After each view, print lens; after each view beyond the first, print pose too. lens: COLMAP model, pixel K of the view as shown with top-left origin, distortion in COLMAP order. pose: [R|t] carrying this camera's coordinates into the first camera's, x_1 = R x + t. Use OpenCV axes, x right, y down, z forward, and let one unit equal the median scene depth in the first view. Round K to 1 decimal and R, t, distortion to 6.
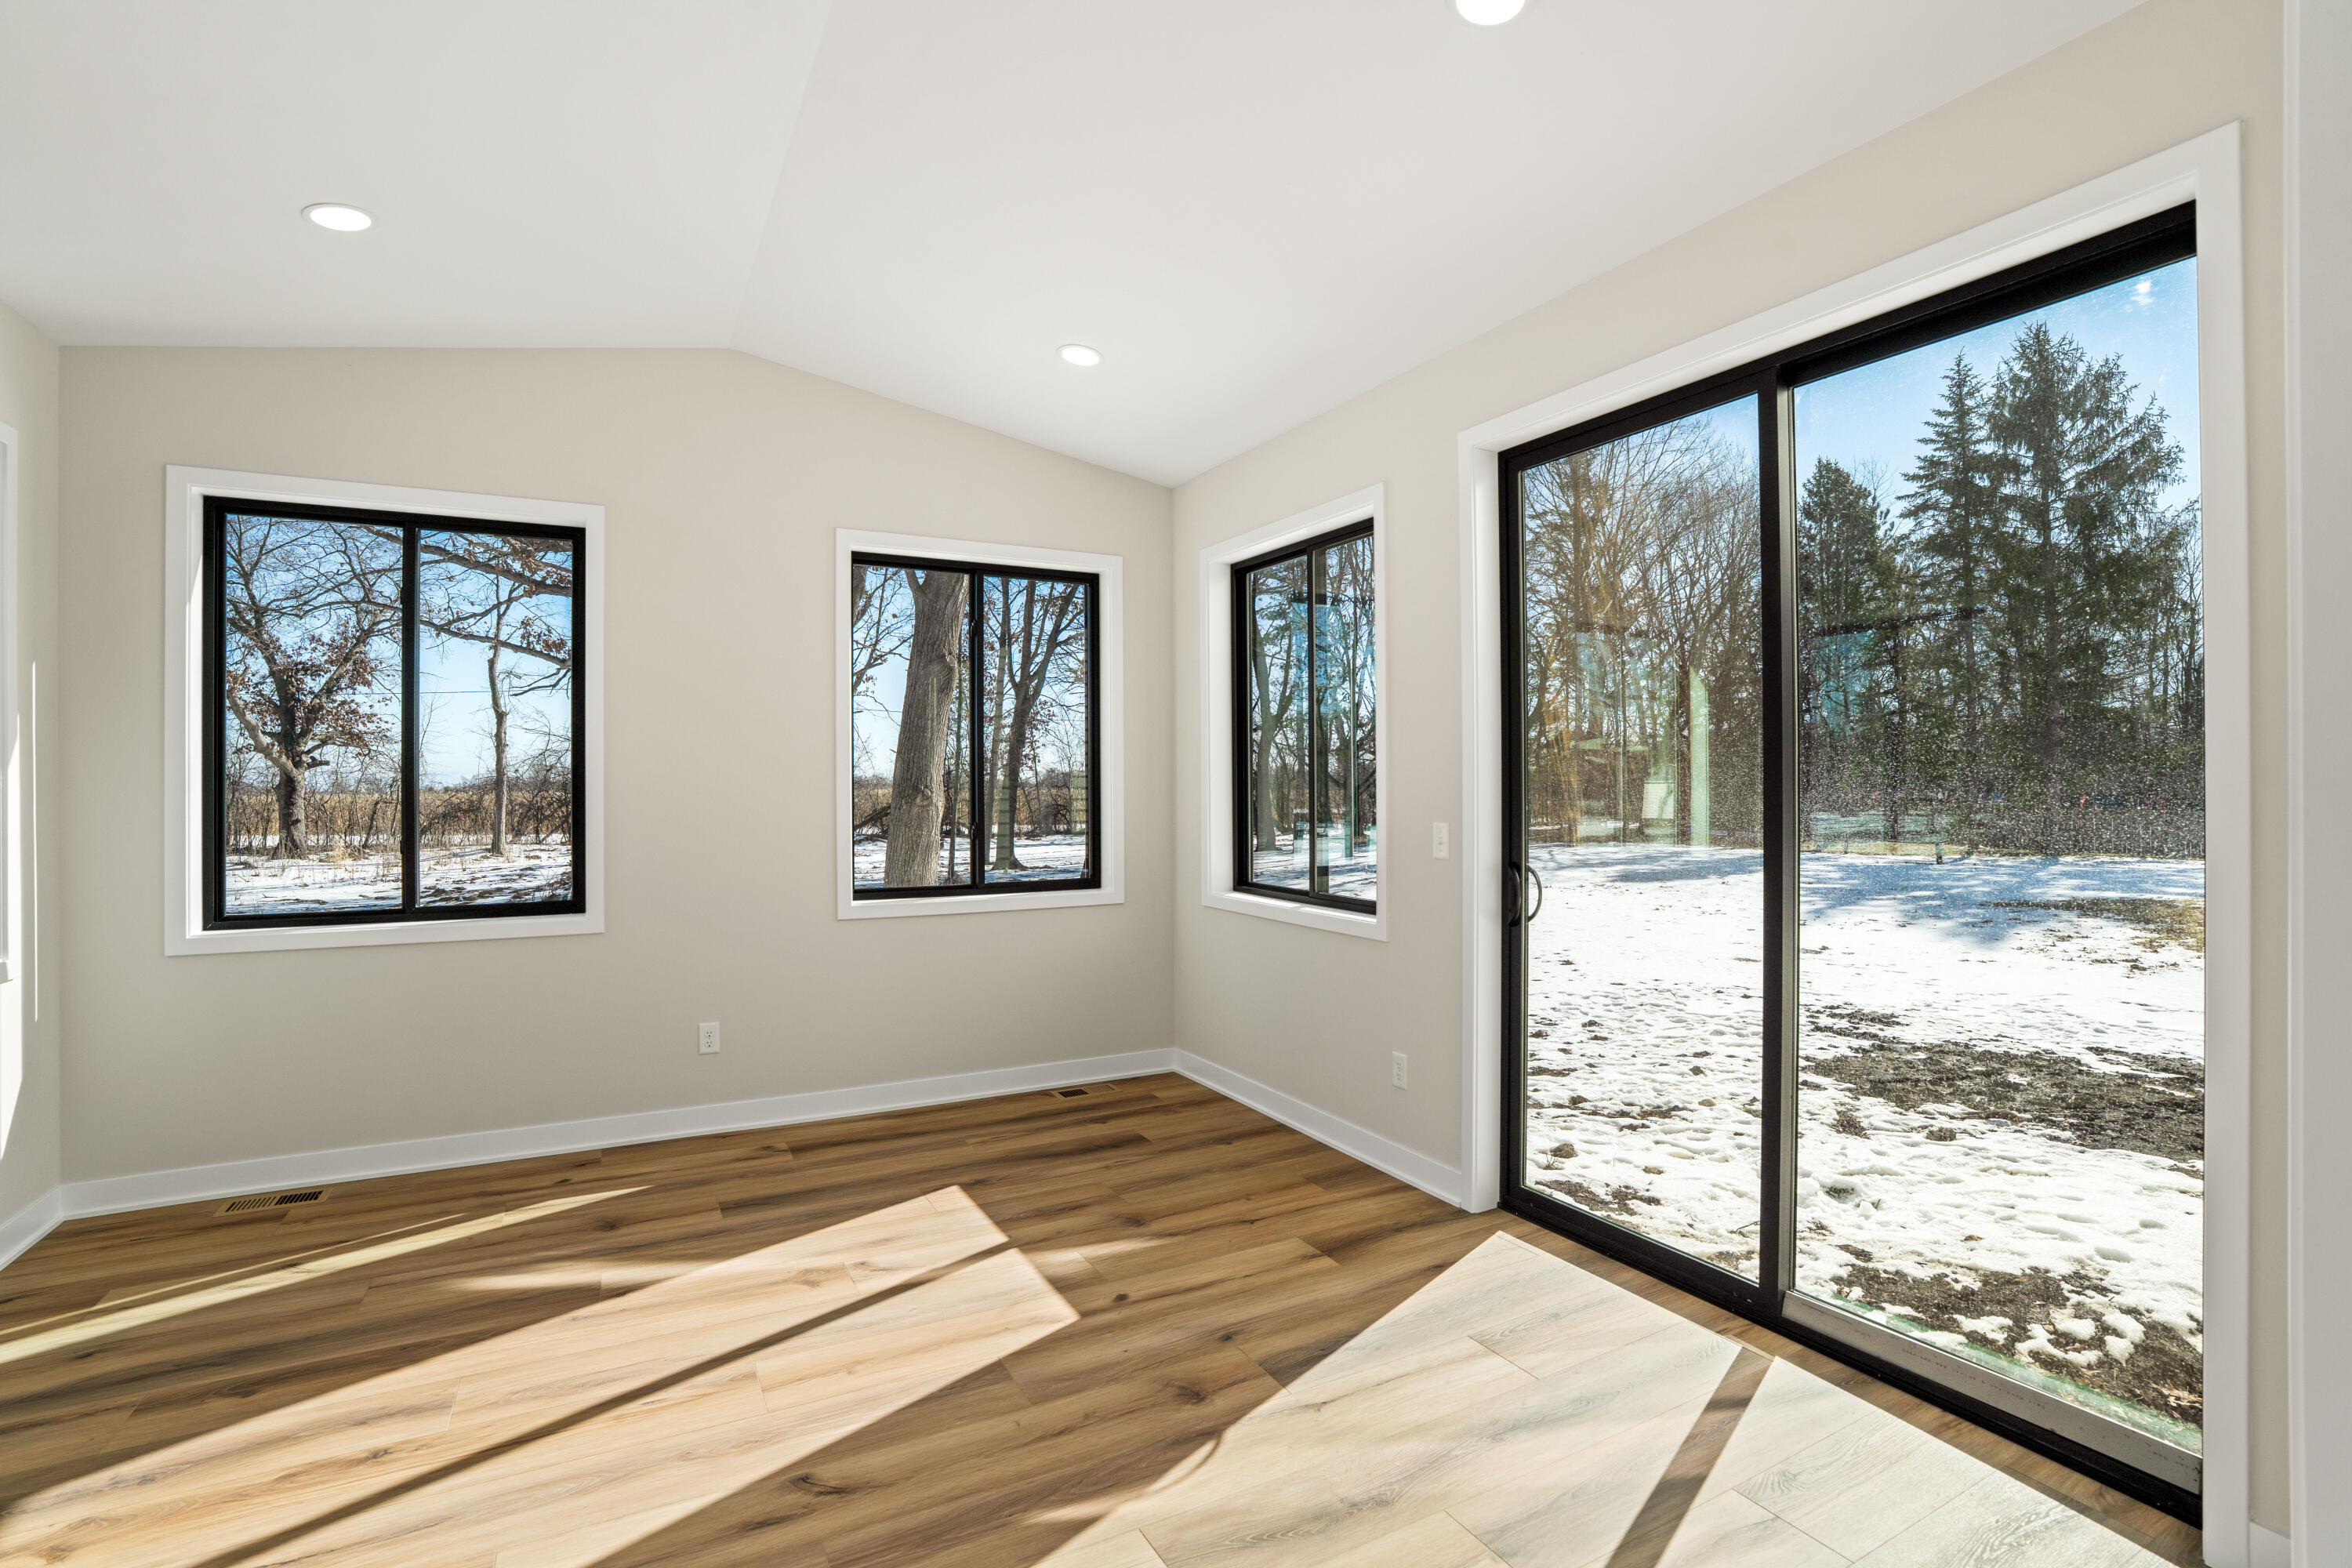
lens RADIAL K [[1119.4, 0, 1173.2], [0, 1119.4, 774.1], [0, 0, 1]] dist [-0.069659, 0.030011]
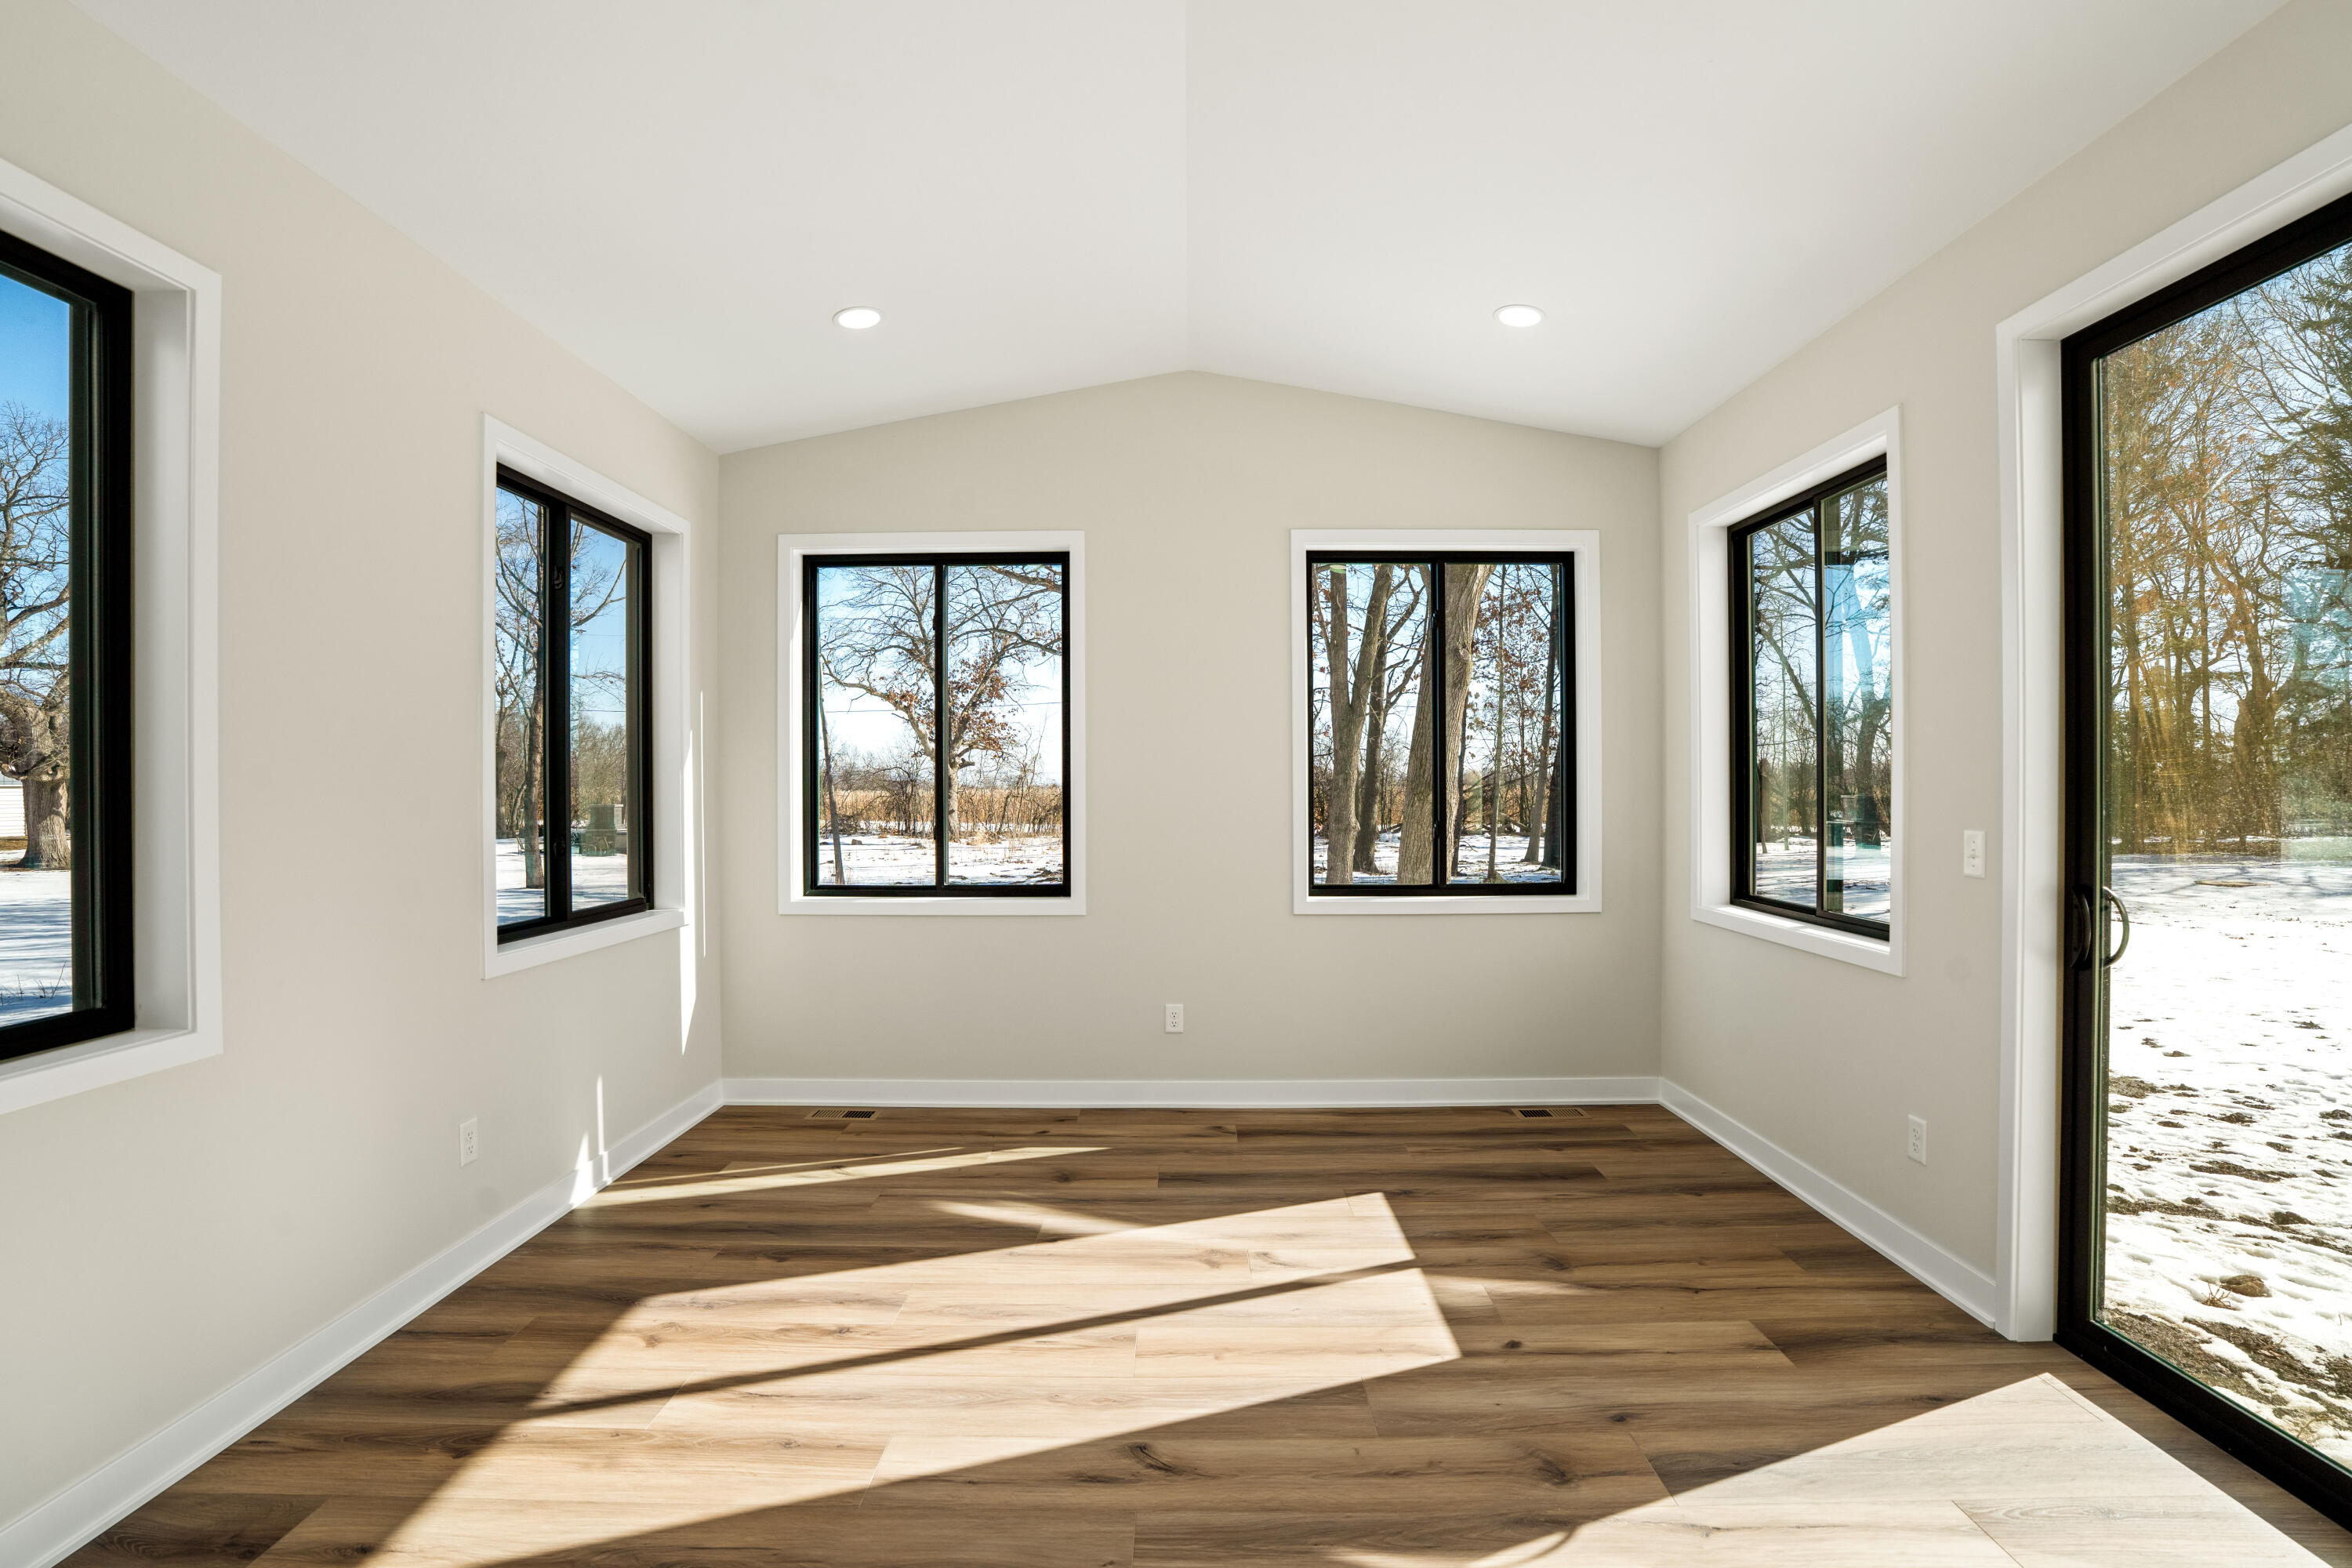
lens RADIAL K [[1116.7, 0, 1176.0], [0, 1116.7, 784.0], [0, 0, 1]] dist [-0.071185, 0.029381]
pose [[0.873922, 0.001196, -0.486065, 0.121856], [0.004675, 0.999930, 0.010866, -0.000002], [0.486044, -0.011768, 0.873855, 0.067094]]
